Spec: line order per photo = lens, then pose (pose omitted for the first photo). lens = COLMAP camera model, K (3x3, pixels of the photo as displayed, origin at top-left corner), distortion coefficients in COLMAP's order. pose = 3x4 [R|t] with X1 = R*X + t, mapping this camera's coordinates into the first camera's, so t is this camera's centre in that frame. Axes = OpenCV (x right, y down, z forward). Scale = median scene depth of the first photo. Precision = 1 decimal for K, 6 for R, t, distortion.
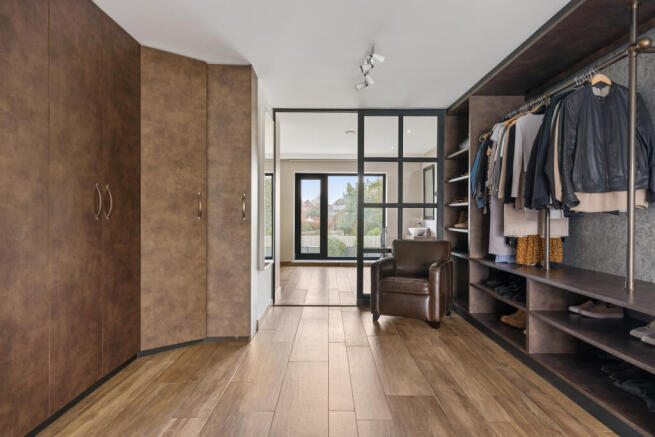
lens RADIAL K [[397.9, 0, 327.7], [0, 397.9, 219.8], [0, 0, 1]] dist [0.009268, -0.003995]
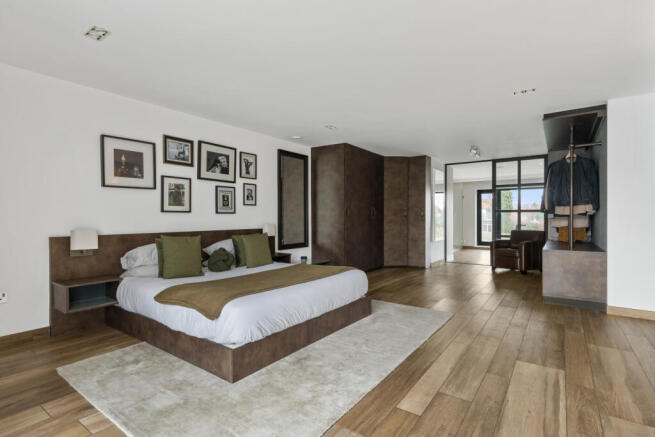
lens RADIAL K [[326.2, 0, 327.3], [0, 326.2, 219.3], [0, 0, 1]] dist [0.001128, 0.000052]
pose [[0.813190, -0.001771, -0.581996, 0.476098], [-0.001448, 0.999986, -0.005066, 0.013325], [0.581997, 0.004962, 0.813176, -0.963404]]
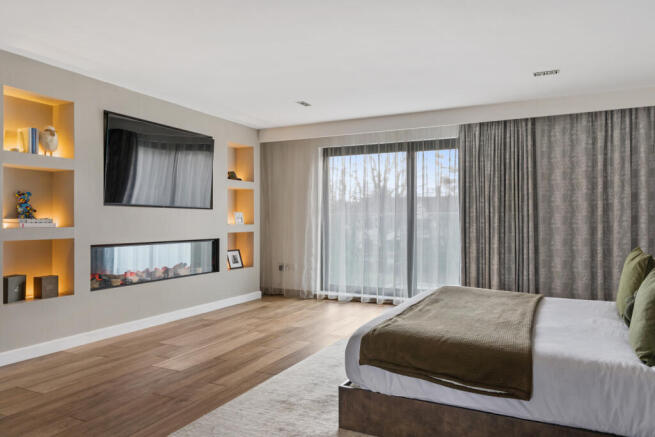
lens RADIAL K [[457.4, 0, 327.0], [0, 457.4, 218.4], [0, 0, 1]] dist [-0.000022, 0.000000]
pose [[-0.902456, -0.002997, 0.430772, -0.227320], [-0.001065, 0.999988, 0.004725, -0.003320], [-0.430781, 0.003806, -0.902448, 0.465152]]
